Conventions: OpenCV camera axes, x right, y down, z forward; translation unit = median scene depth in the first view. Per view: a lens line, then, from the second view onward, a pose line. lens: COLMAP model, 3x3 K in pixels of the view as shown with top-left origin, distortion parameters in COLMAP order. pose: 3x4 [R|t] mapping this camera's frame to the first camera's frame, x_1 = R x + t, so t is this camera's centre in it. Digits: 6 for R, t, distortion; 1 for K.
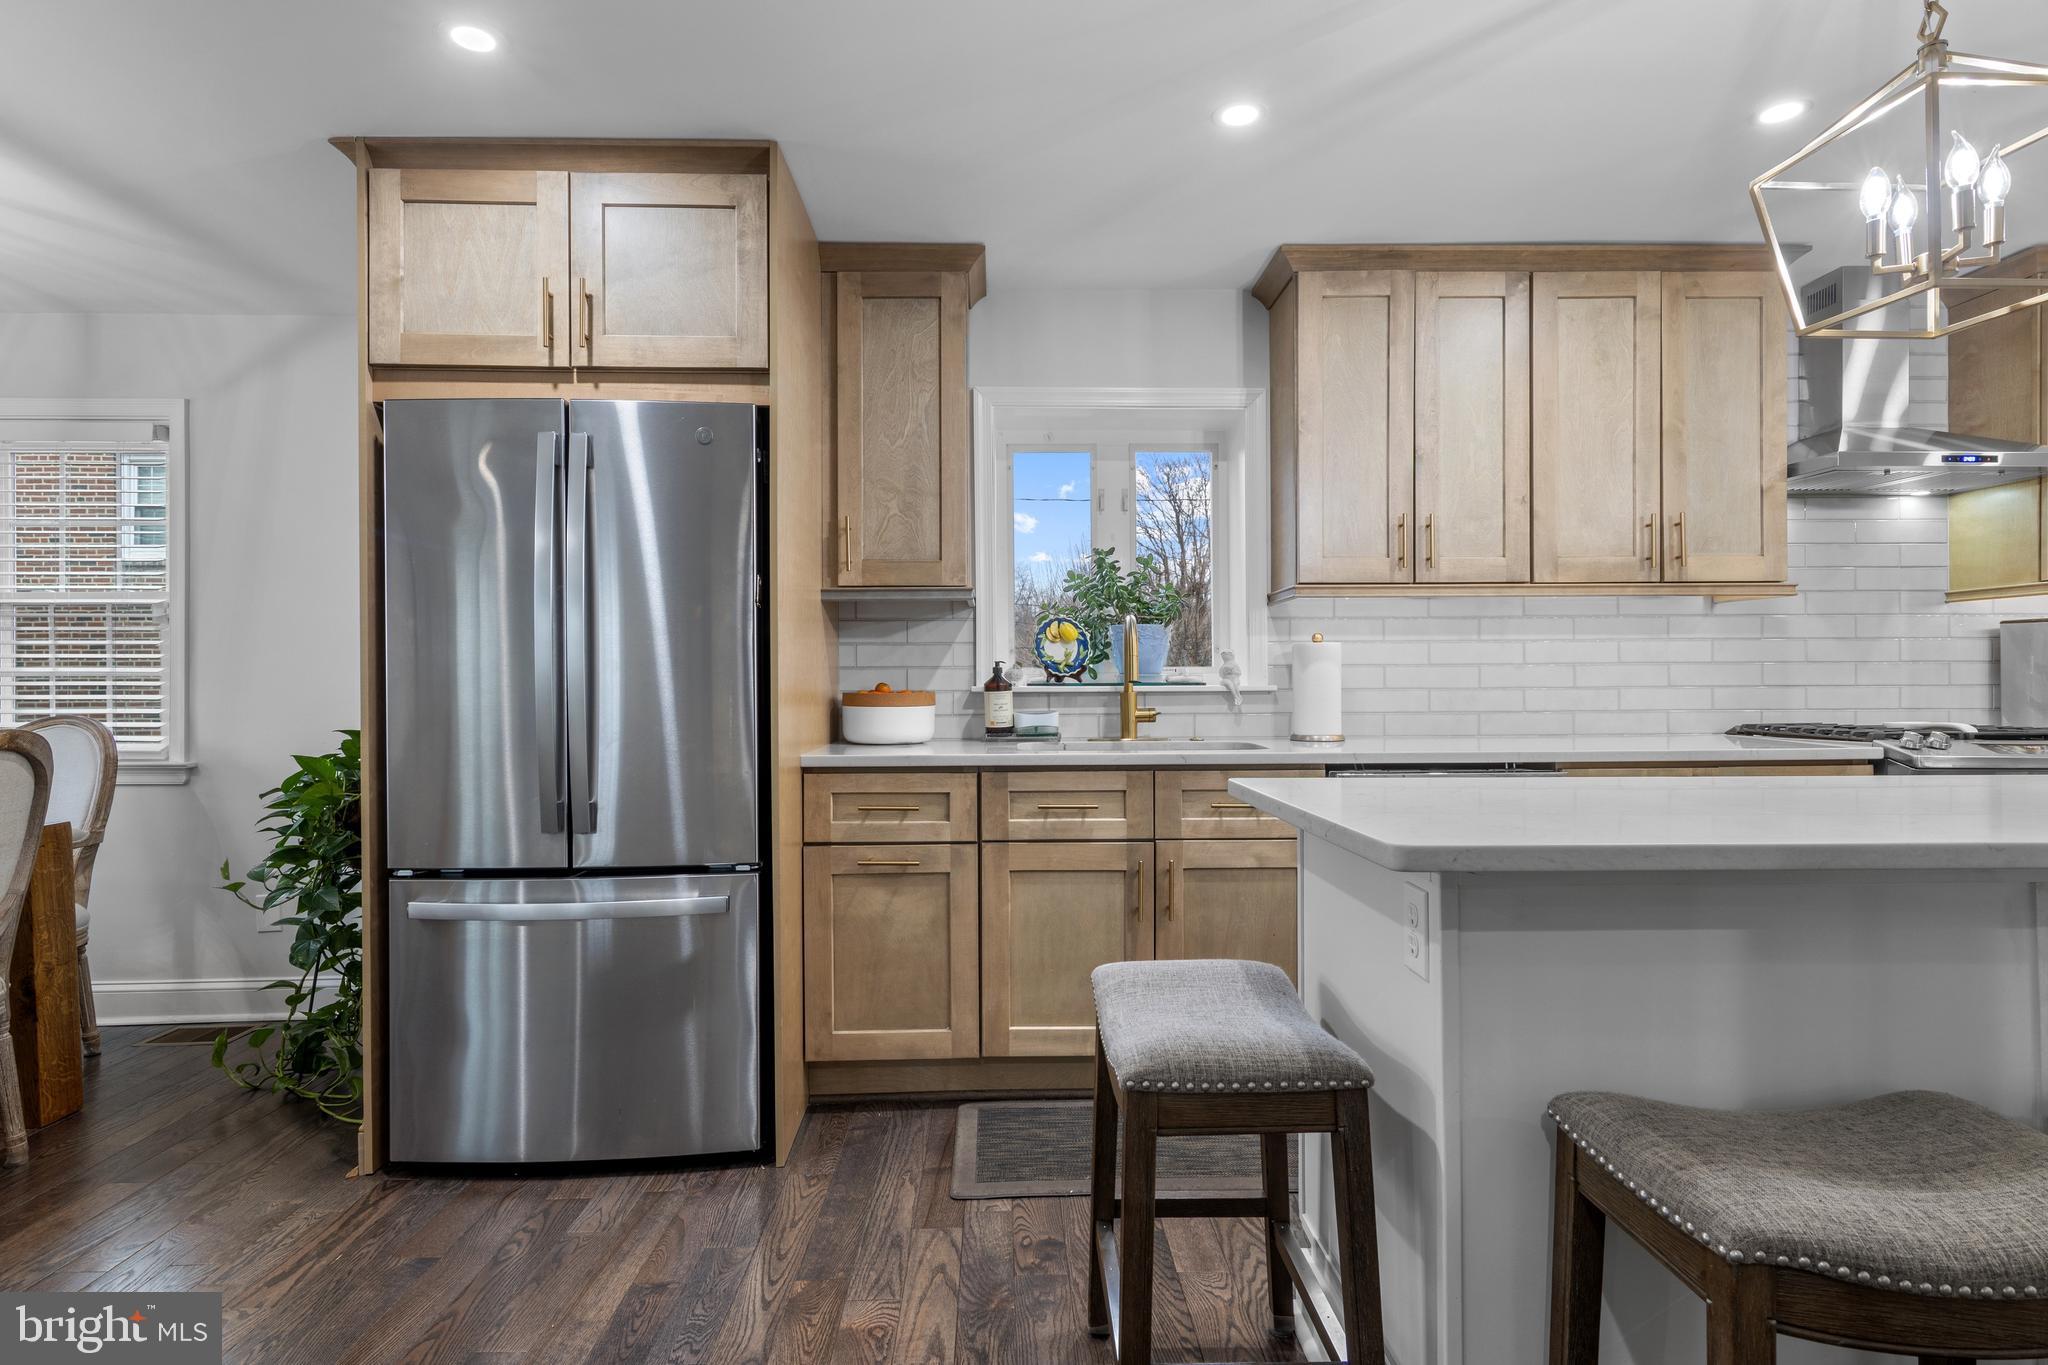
lens RADIAL K [[1053.3, 0, 1024.4], [0, 1053.3, 688.2], [0, 0, 1]] dist [0.010029, 0.000949]
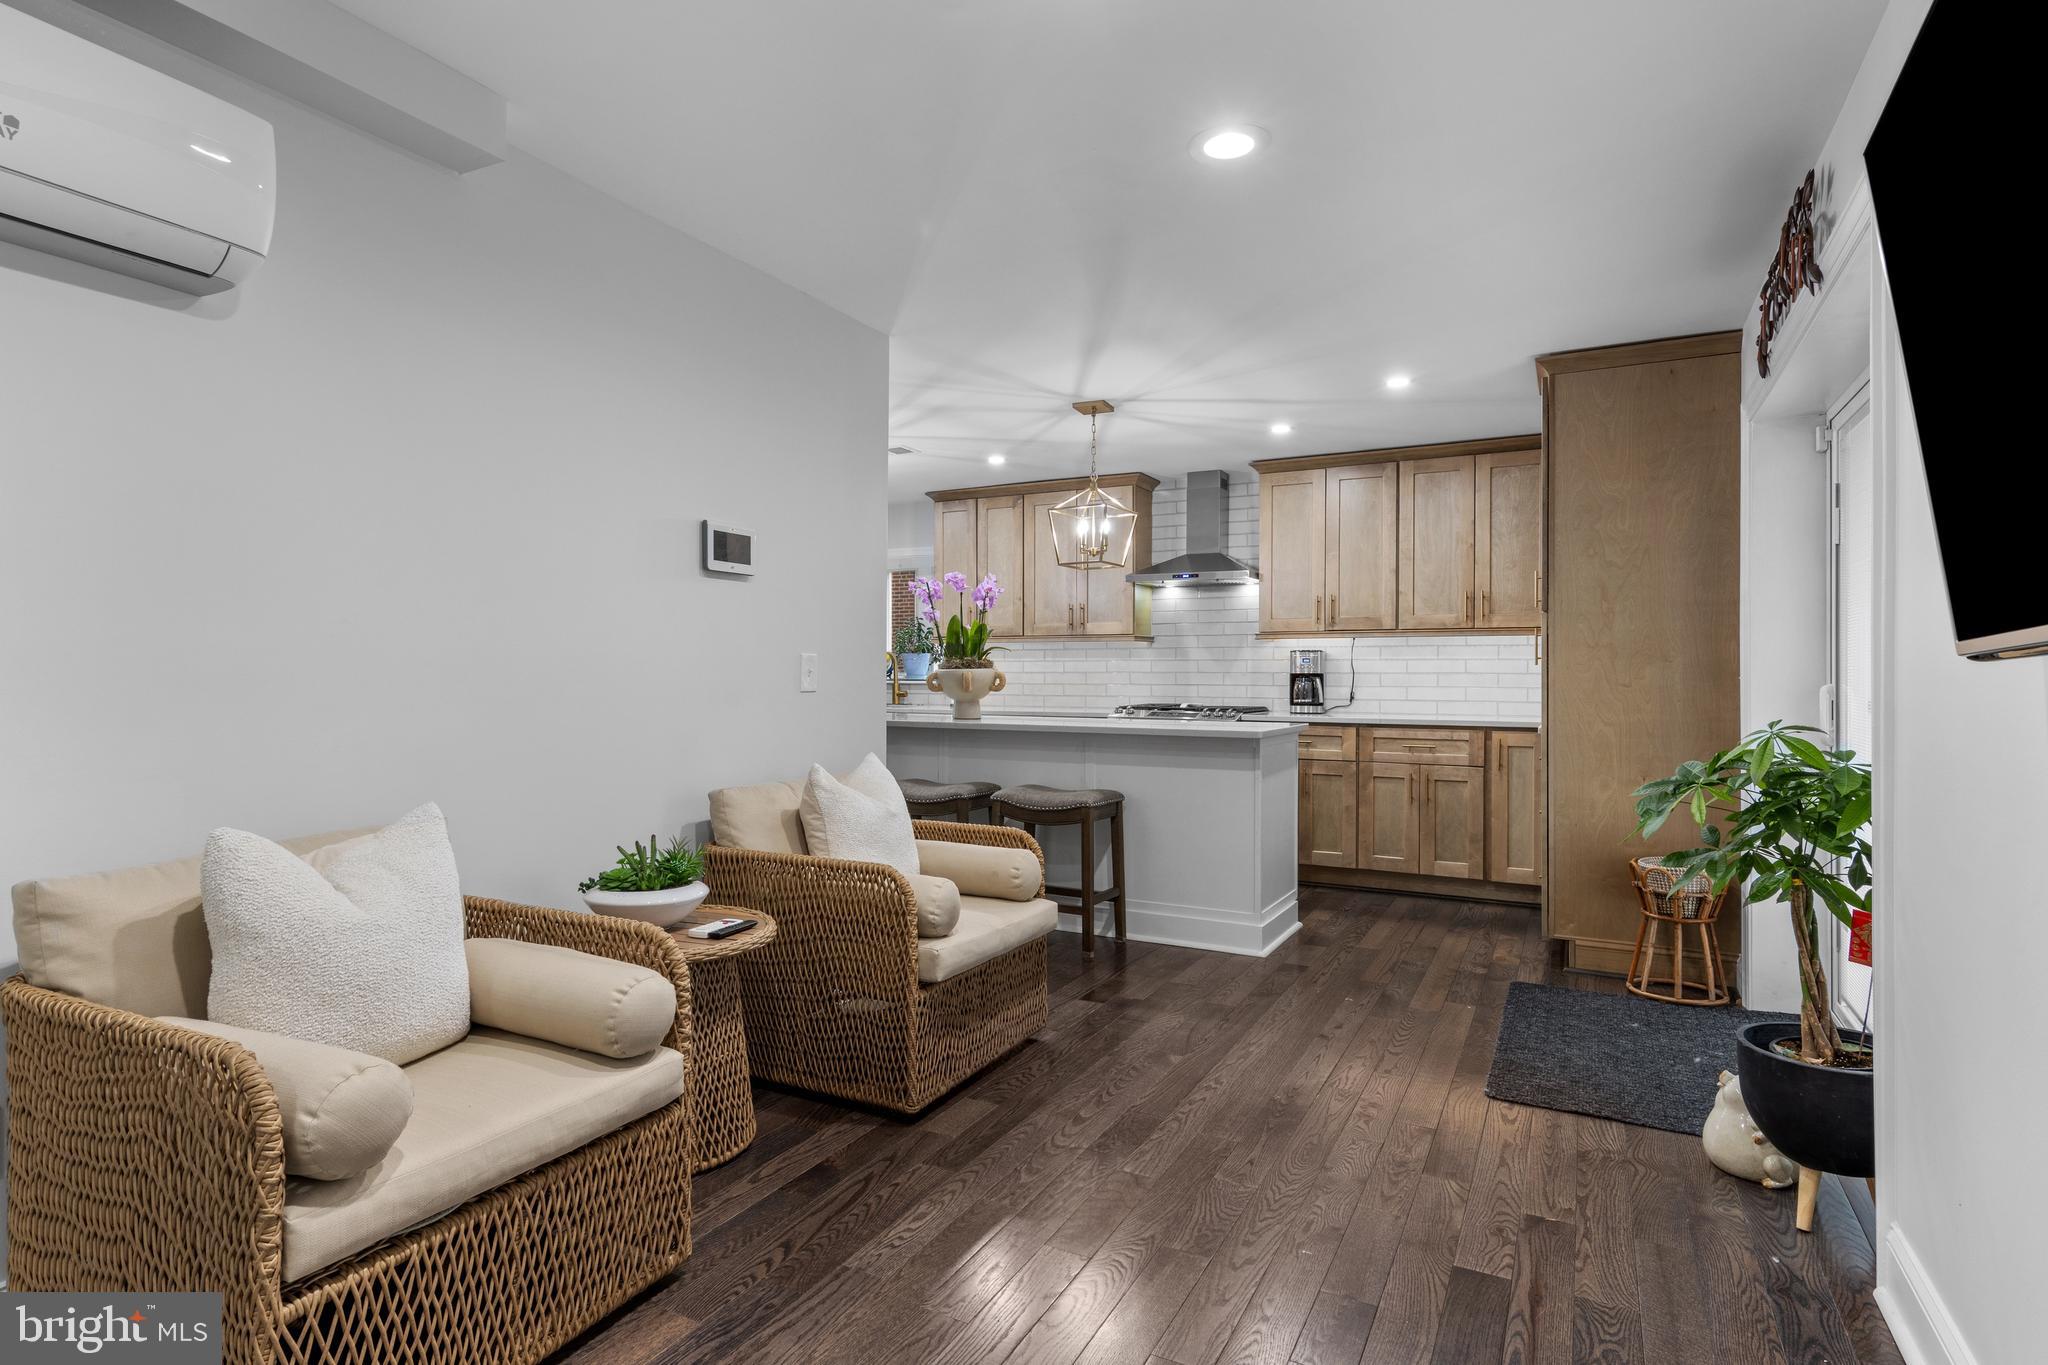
lens RADIAL K [[1053.3, 0, 1025.3], [0, 1053.3, 682.0], [0, 0, 1]] dist [0.010029, 0.000949]
pose [[0.876292, 0.011771, -0.481636, 1.384990], [-0.009450, 0.999929, 0.007245, -0.018236], [0.481687, -0.001797, 0.876342, -0.827467]]
